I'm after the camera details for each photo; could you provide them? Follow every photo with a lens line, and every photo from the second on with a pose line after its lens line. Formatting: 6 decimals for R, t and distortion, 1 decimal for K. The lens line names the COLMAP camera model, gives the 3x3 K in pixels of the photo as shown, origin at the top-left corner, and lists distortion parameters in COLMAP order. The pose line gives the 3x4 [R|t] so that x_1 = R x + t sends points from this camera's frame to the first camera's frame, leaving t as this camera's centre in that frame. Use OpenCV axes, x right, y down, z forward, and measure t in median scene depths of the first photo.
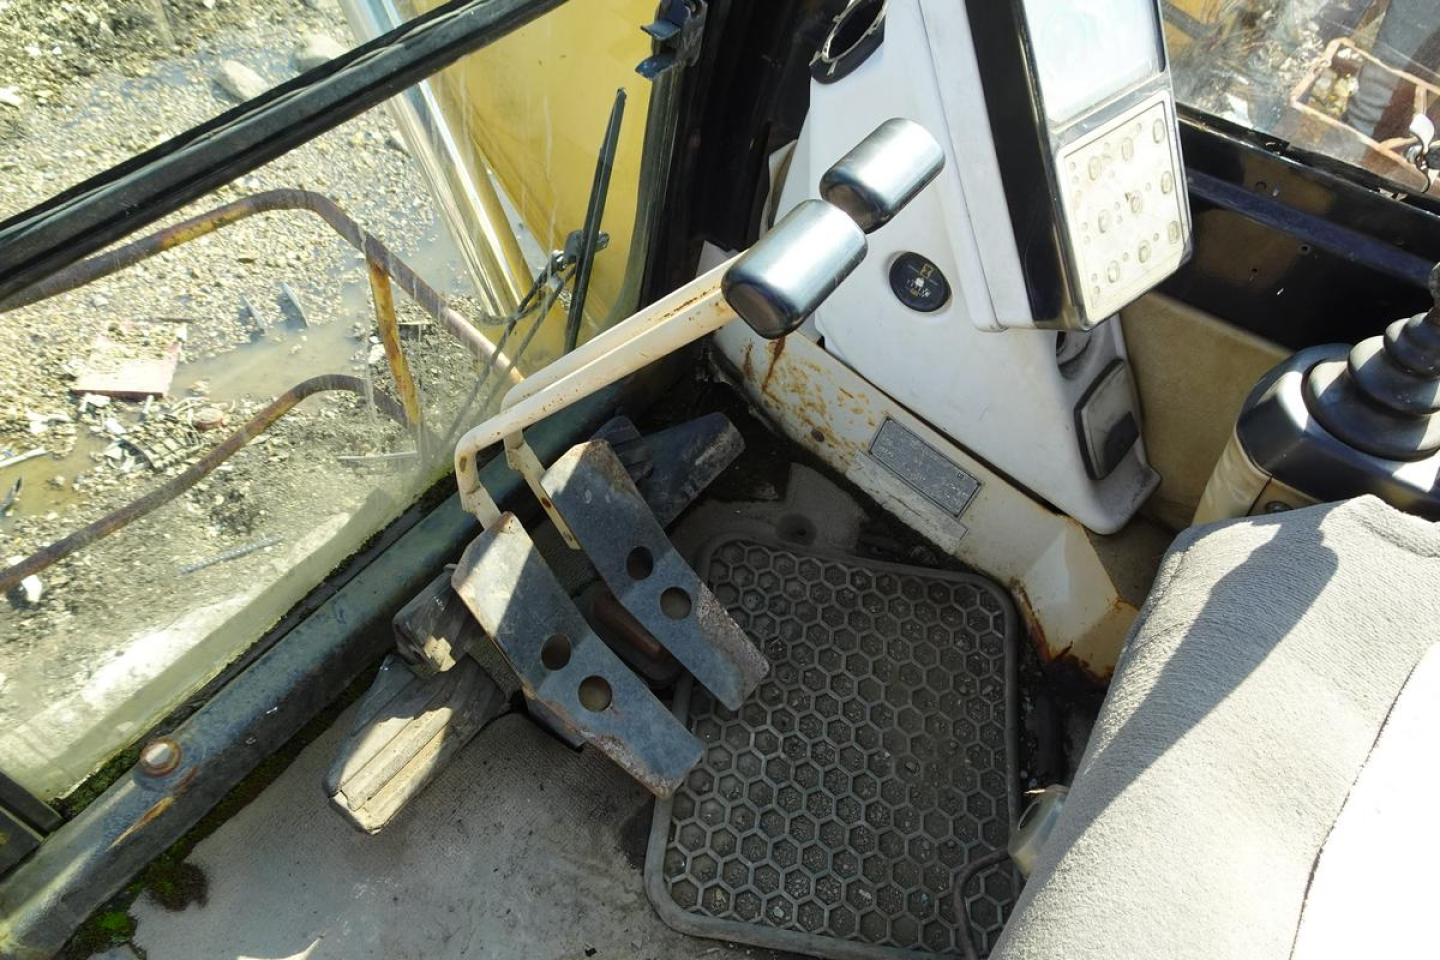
lens RADIAL K [[1084.4, 0, 670.6], [0, 1084.4, 479.7], [0, 0, 1]] dist [0.024849, 0.000366]
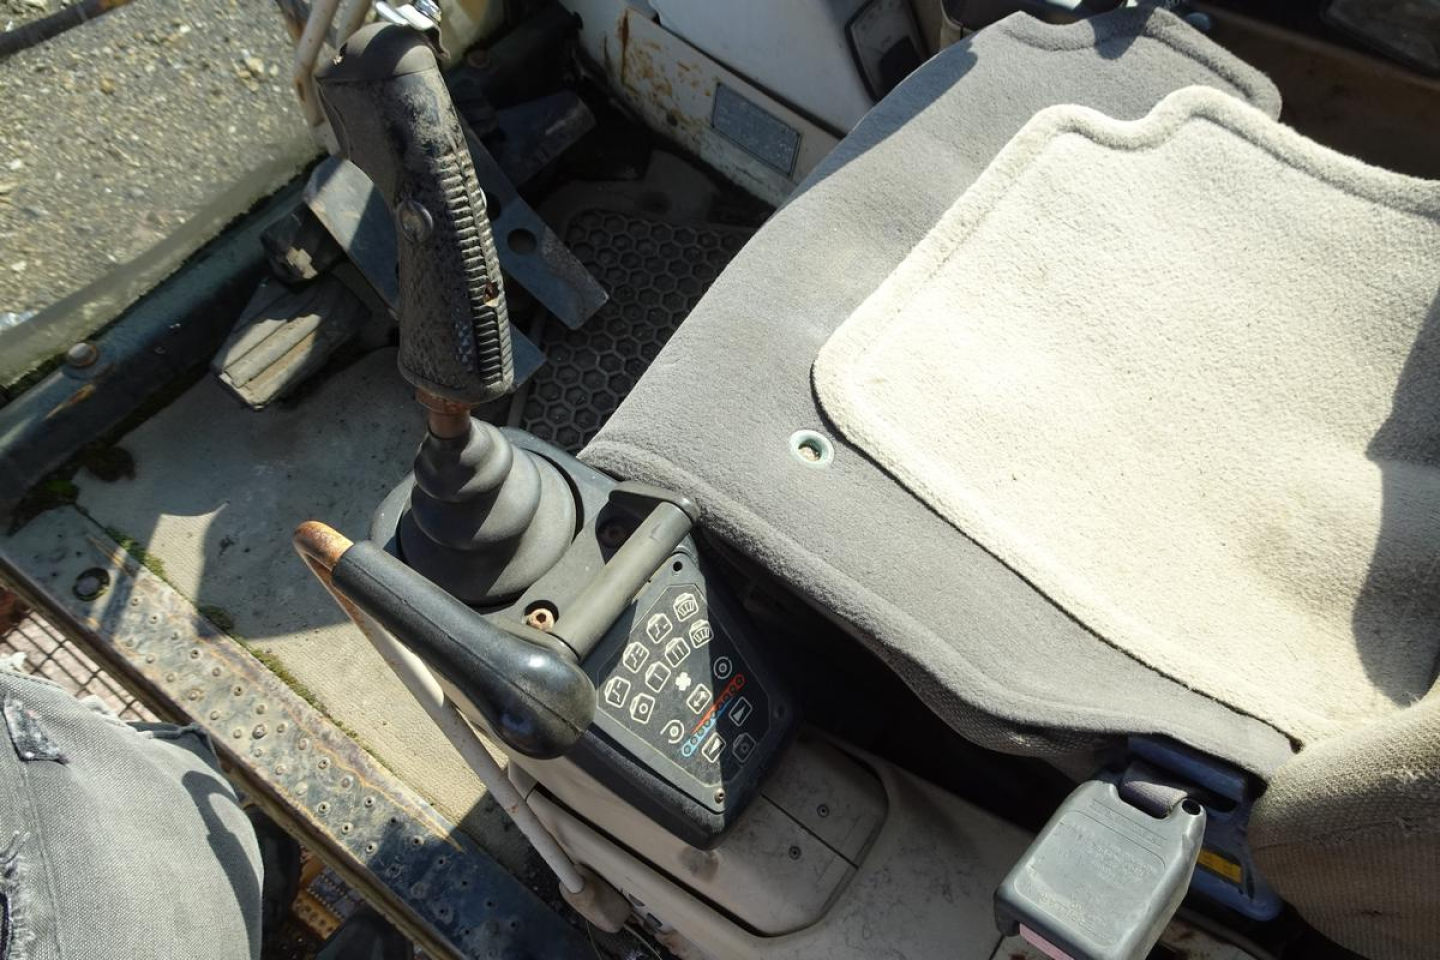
lens RADIAL K [[1084.4, 0, 670.6], [0, 1084.4, 479.7], [0, 0, 1]] dist [0.024849, 0.000366]
pose [[0.996837, -0.046742, -0.064267, 0.203103], [0.052147, 0.995000, 0.085177, 0.248453], [0.059965, -0.088259, 0.994291, -0.148851]]
